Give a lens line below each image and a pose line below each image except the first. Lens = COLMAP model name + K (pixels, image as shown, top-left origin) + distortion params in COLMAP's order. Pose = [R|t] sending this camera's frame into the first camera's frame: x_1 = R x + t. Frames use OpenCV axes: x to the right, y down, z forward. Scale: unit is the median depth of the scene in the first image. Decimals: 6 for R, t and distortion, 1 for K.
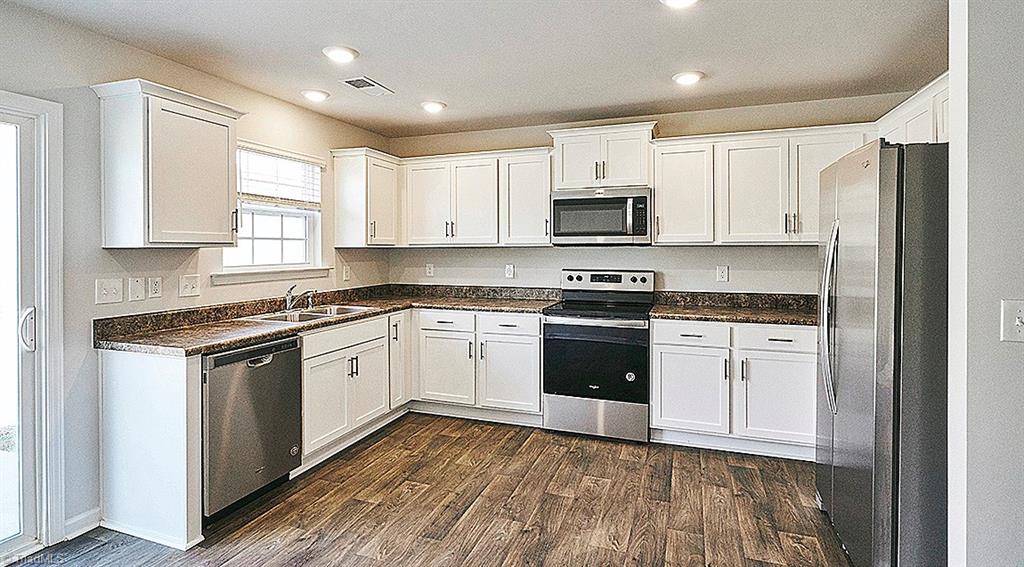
lens RADIAL K [[500.5, 0, 509.1], [0, 500.5, 250.7], [0, 0, 1]] dist [0.004931, 0.000517]
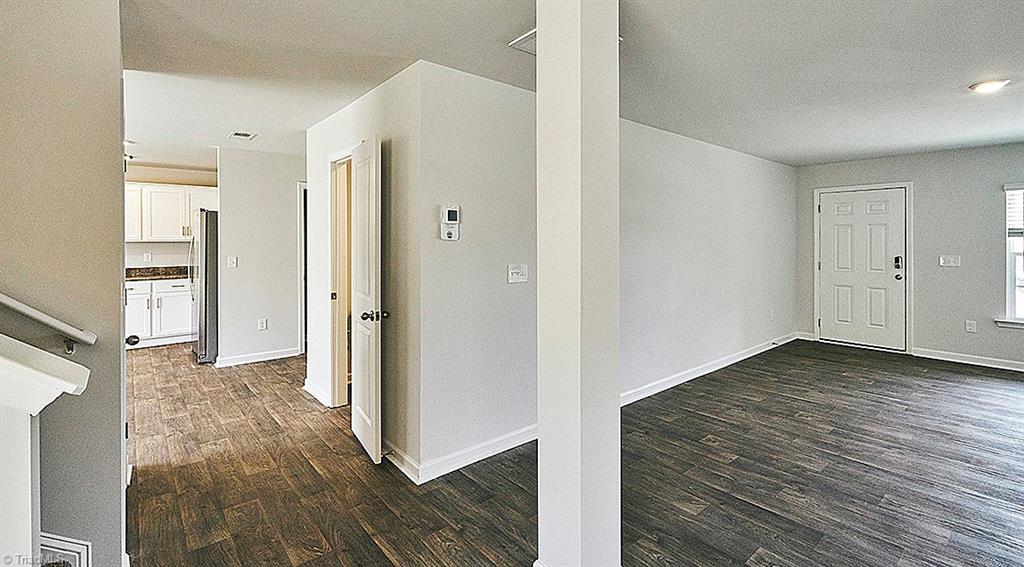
lens RADIAL K [[454.0, 0, 507.0], [0, 454.0, 245.3], [0, 0, 1]] dist [0.000754, 0.000147]
pose [[0.497429, -0.000513, 0.867504, -0.386125], [0.002926, 0.999995, -0.001086, 0.008197], [-0.867500, 0.003078, 0.497428, -1.034999]]
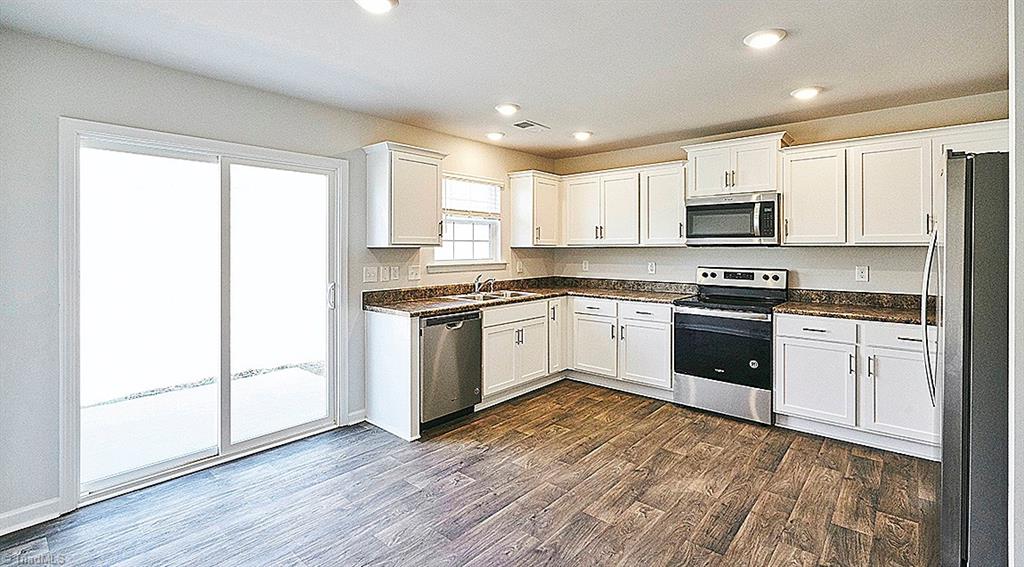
lens RADIAL K [[457.8, 0, 515.2], [0, 457.8, 246.4], [0, 0, 1]] dist [-0.000227, 0.000058]
pose [[0.933993, 0.001627, -0.357288, 0.106275], [-0.003959, 0.999975, -0.005796, -0.001677], [0.357270, 0.006828, 0.933976, -0.135964]]
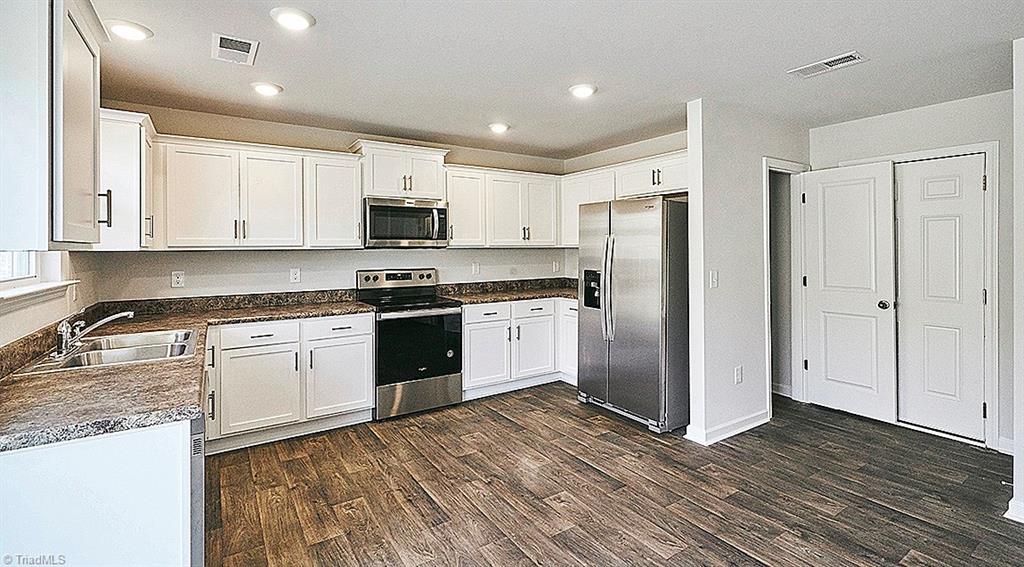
lens RADIAL K [[454.0, 0, 507.0], [0, 454.0, 245.3], [0, 0, 1]] dist [0.000754, 0.000147]
pose [[0.599927, 0.005300, 0.800037, -0.554845], [0.009983, 0.999851, -0.014110, 0.000628], [-0.799992, 0.016452, 0.599784, 0.200215]]
